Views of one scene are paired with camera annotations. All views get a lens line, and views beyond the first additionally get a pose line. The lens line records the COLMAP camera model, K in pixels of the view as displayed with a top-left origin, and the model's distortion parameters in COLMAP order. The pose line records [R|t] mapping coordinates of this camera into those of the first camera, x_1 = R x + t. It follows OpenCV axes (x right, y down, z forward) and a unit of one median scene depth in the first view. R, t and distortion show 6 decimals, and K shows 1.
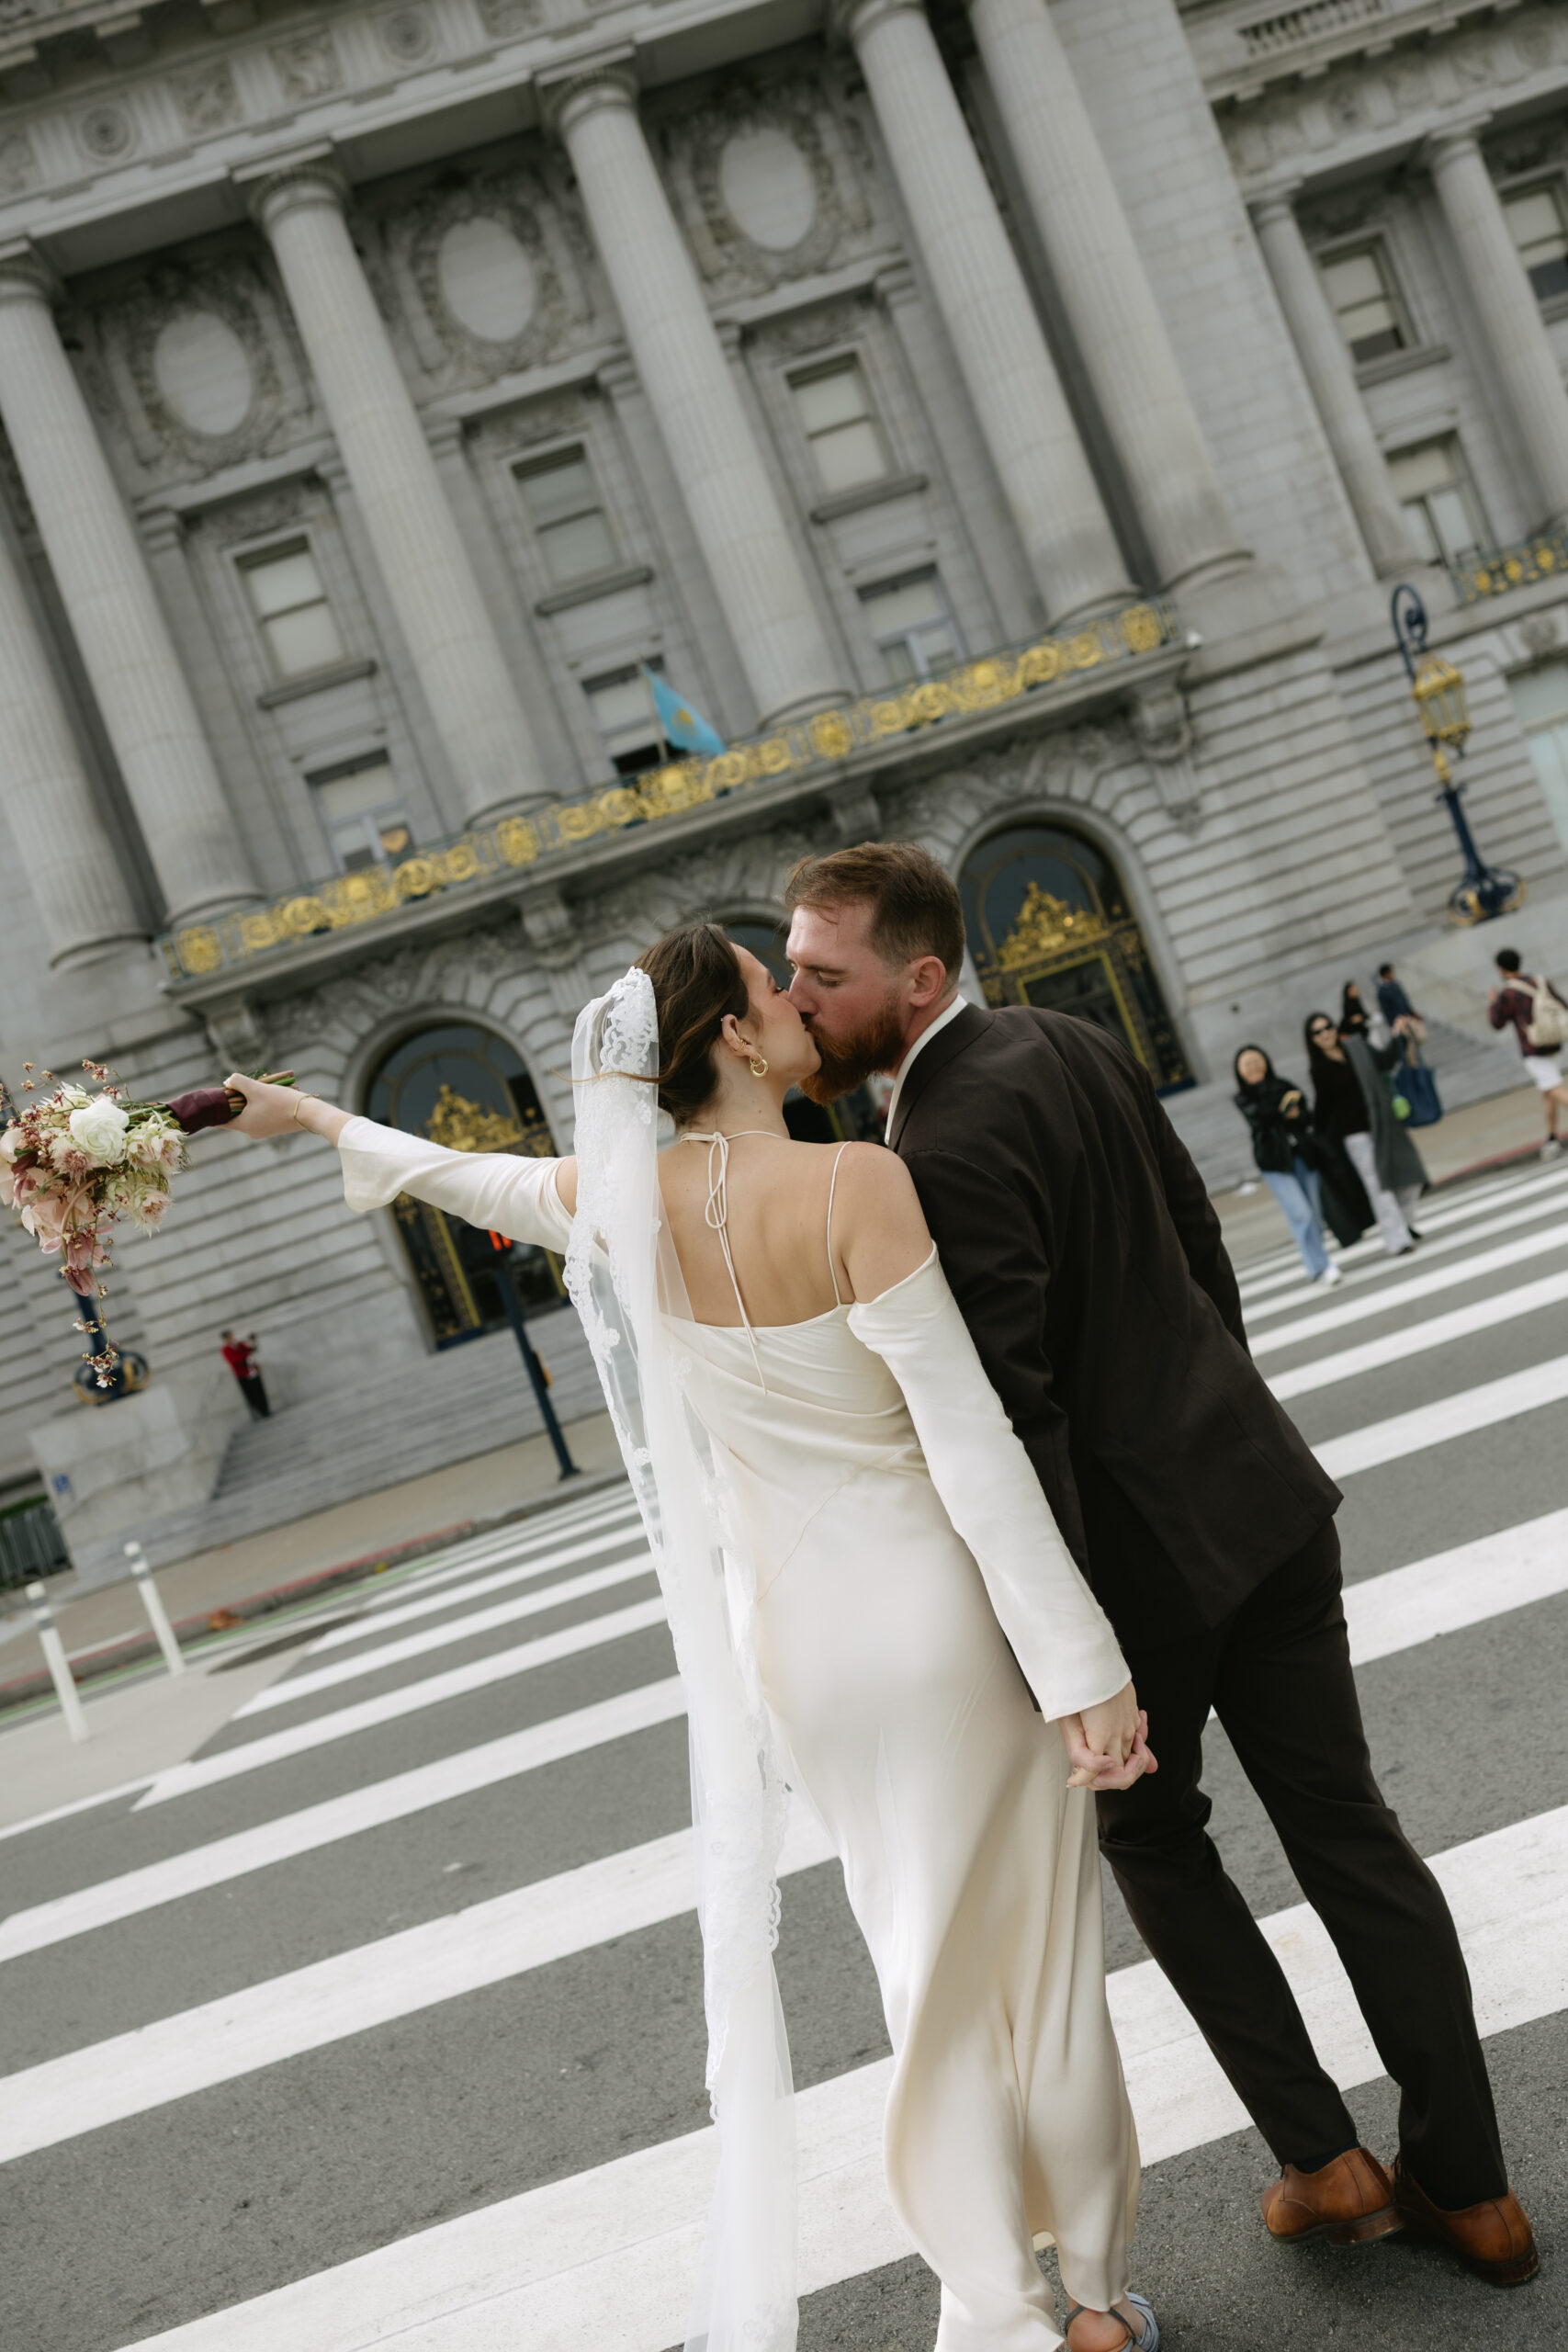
lens RADIAL K [[1889.2, 0, 783.0], [0, 1889.2, 1175.2], [0, 0, 1]] dist [0.018645, 0.004244]
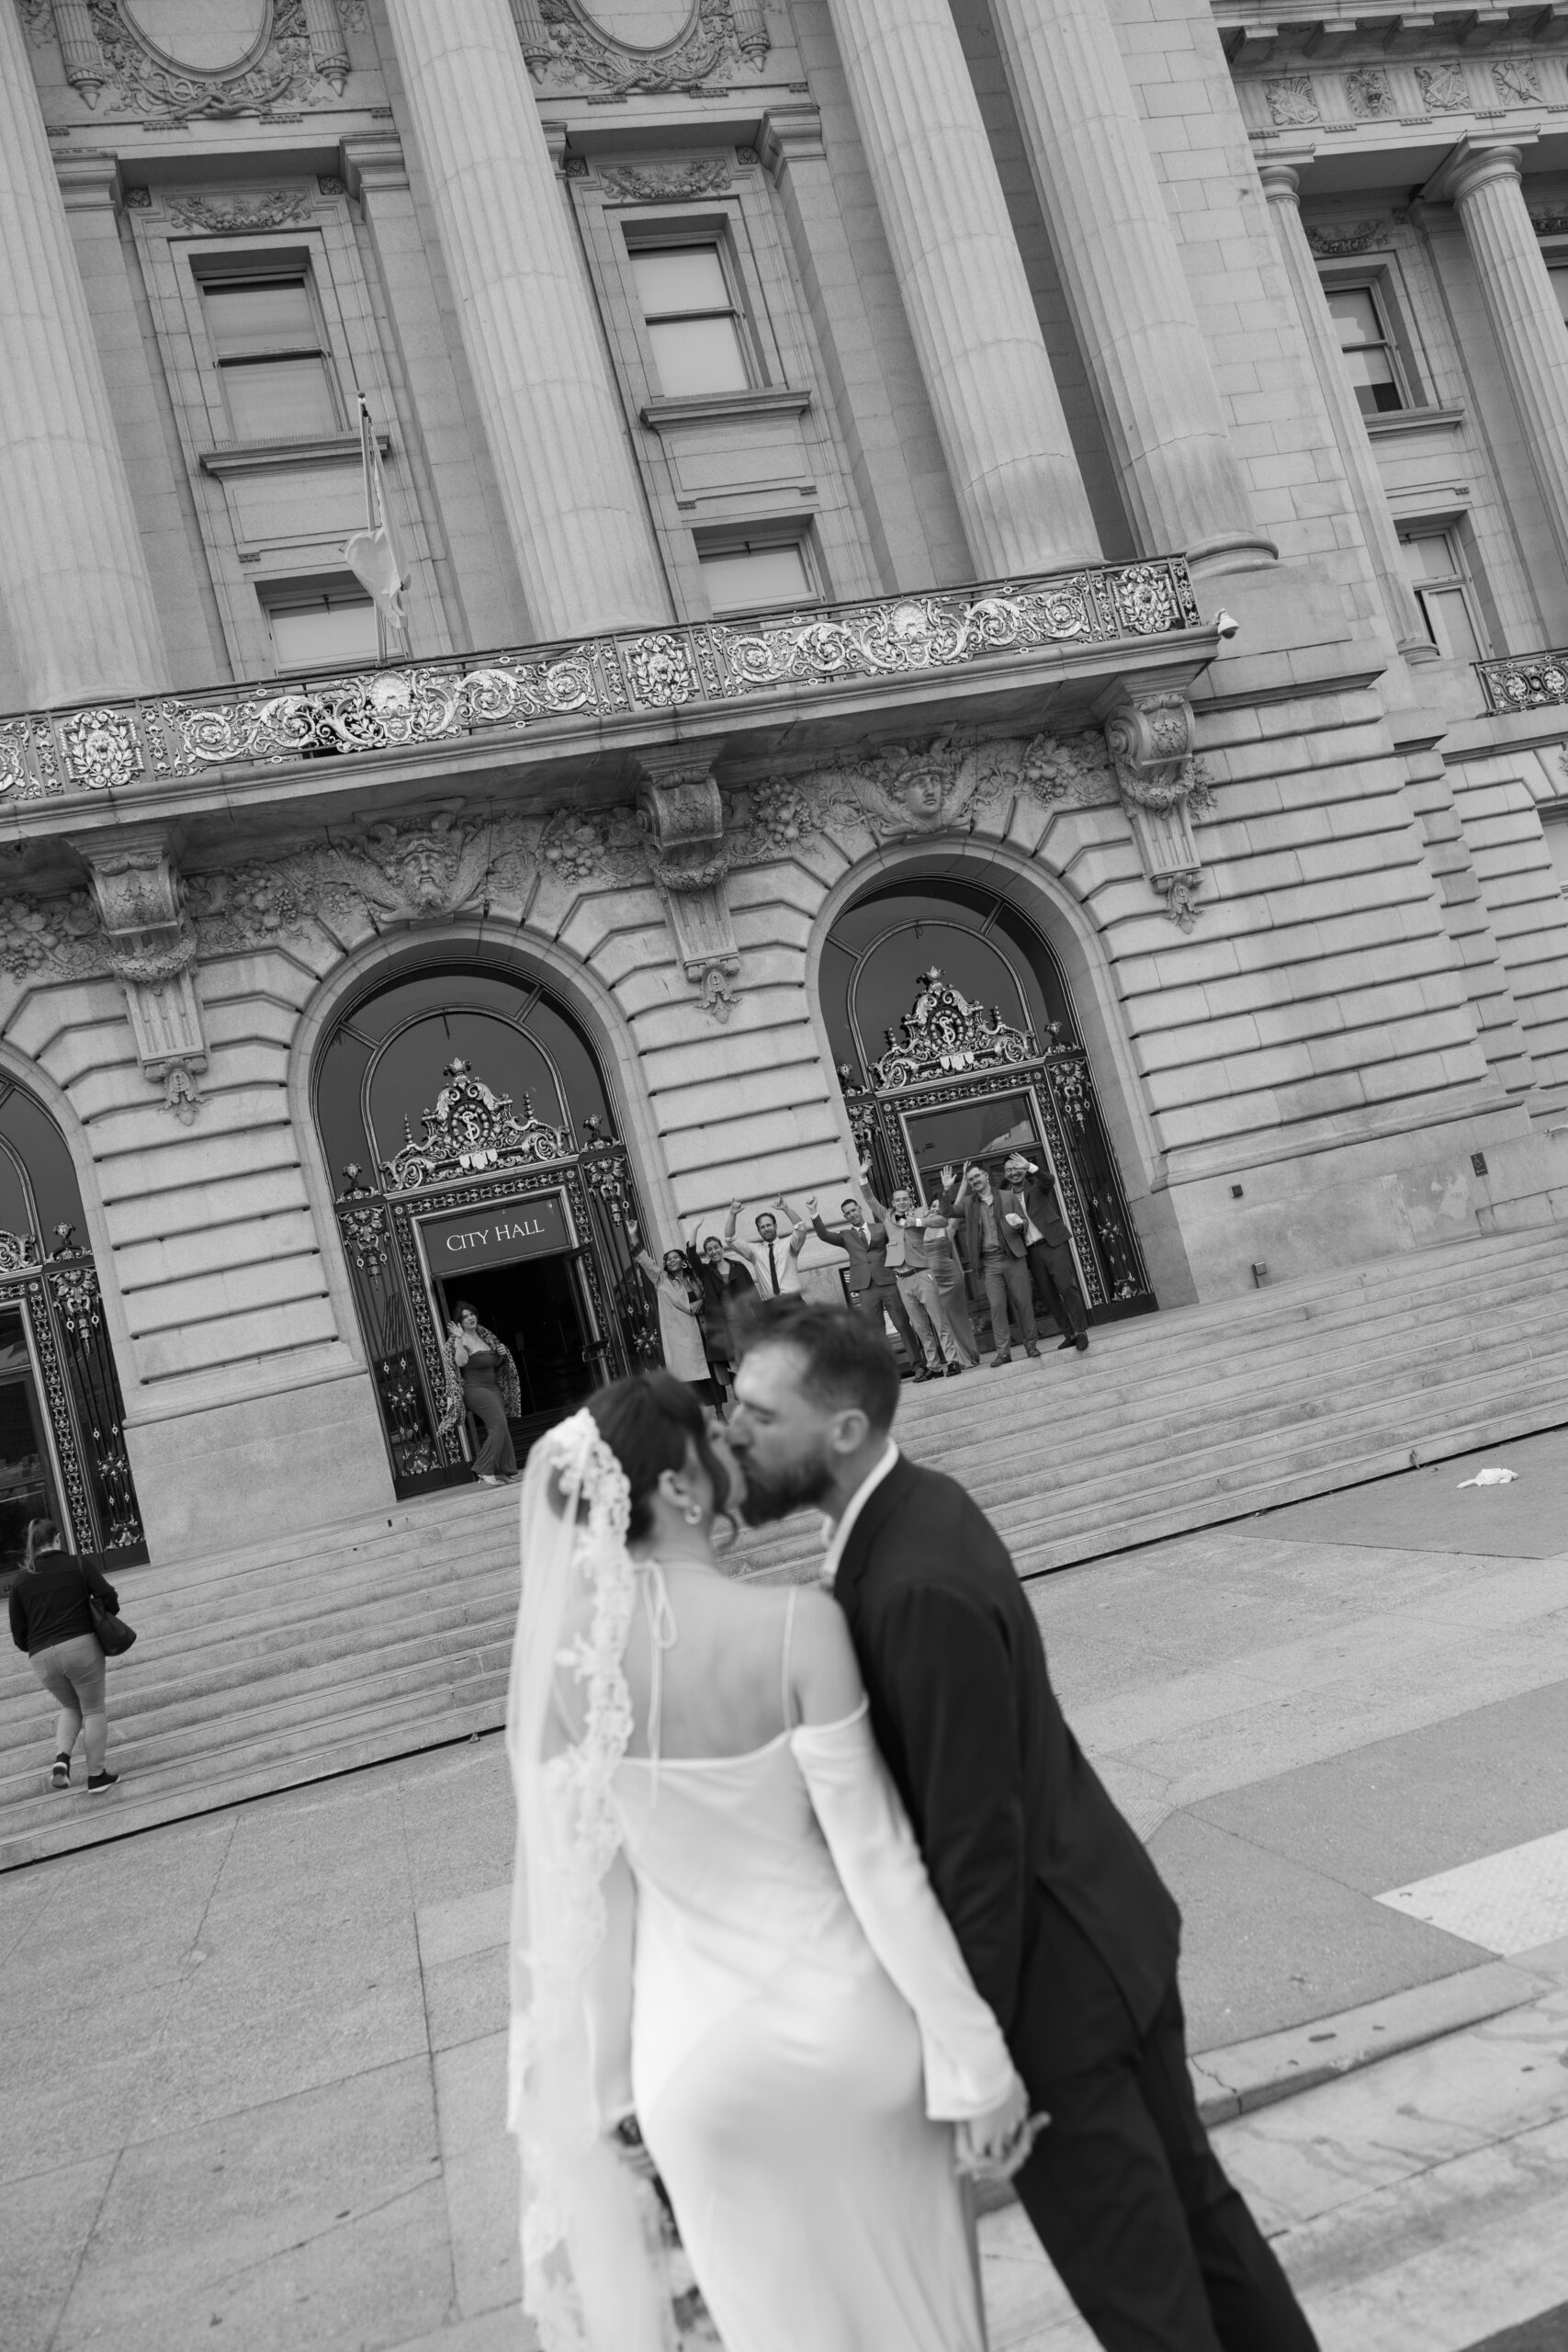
lens RADIAL K [[1889.2, 0, 787.5], [0, 1889.2, 1175.5], [0, 0, 1]] dist [0.018645, 0.004244]
pose [[0.977853, 0.119139, 0.172074, -0.019399], [-0.093999, 0.984582, -0.147521, 0.014585], [-0.186997, 0.128079, 0.973975, 0.391377]]
